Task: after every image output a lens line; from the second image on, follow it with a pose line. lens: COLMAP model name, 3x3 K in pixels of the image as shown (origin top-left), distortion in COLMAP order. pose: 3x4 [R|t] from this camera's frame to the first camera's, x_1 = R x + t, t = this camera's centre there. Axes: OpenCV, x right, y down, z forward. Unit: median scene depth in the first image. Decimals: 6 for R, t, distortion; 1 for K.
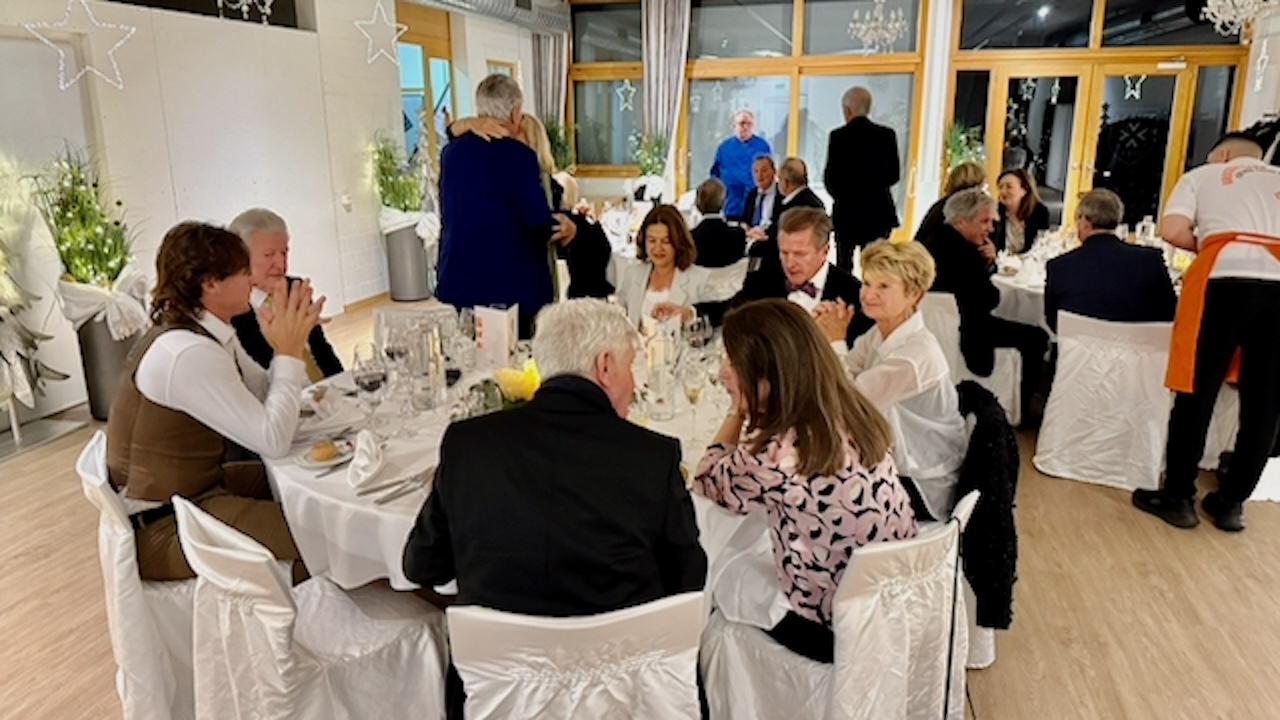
lens RADIAL K [[906.4, 0, 640.0], [0, 906.4, 360.0], [0, 0, 1]] dist [0.037949, -0.051251]
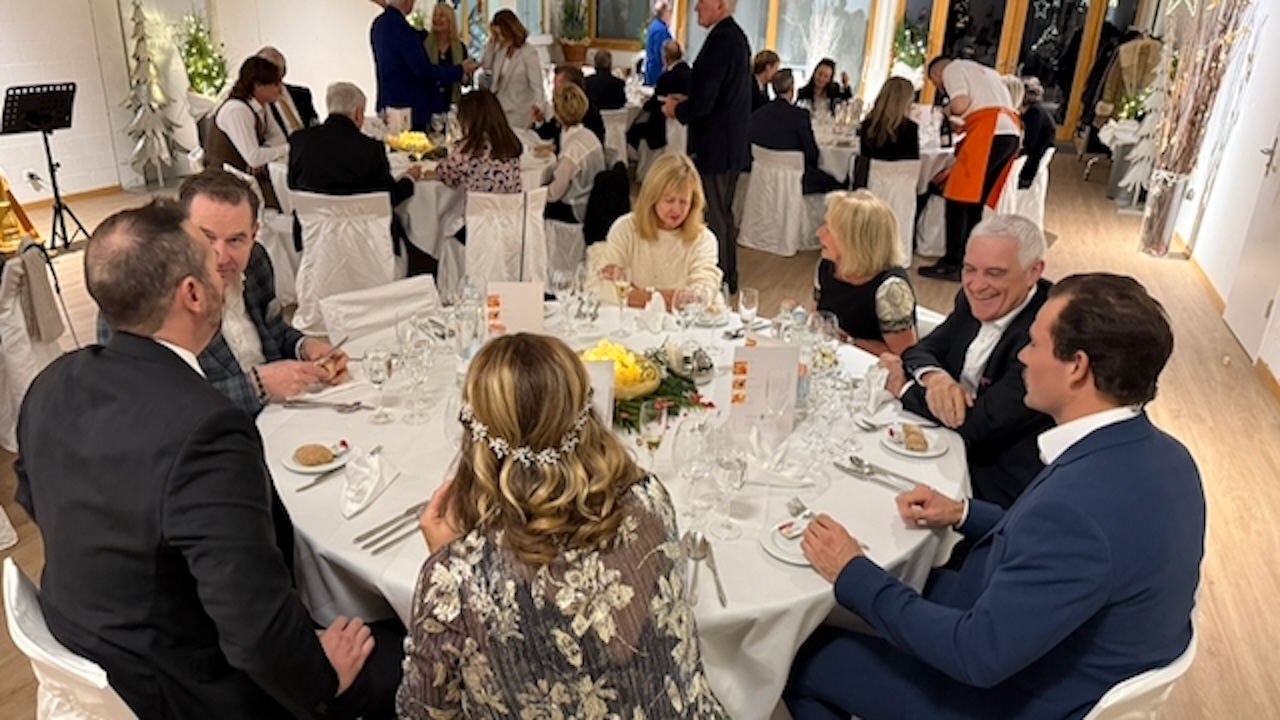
lens RADIAL K [[906.4, 0, 640.0], [0, 906.4, 360.0], [0, 0, 1]] dist [0.037949, -0.051251]
pose [[0.986657, 0.087622, -0.137226, 0.440386], [-0.072750, 0.991279, 0.109878, 0.153768], [0.145657, -0.098429, 0.984427, -0.552018]]
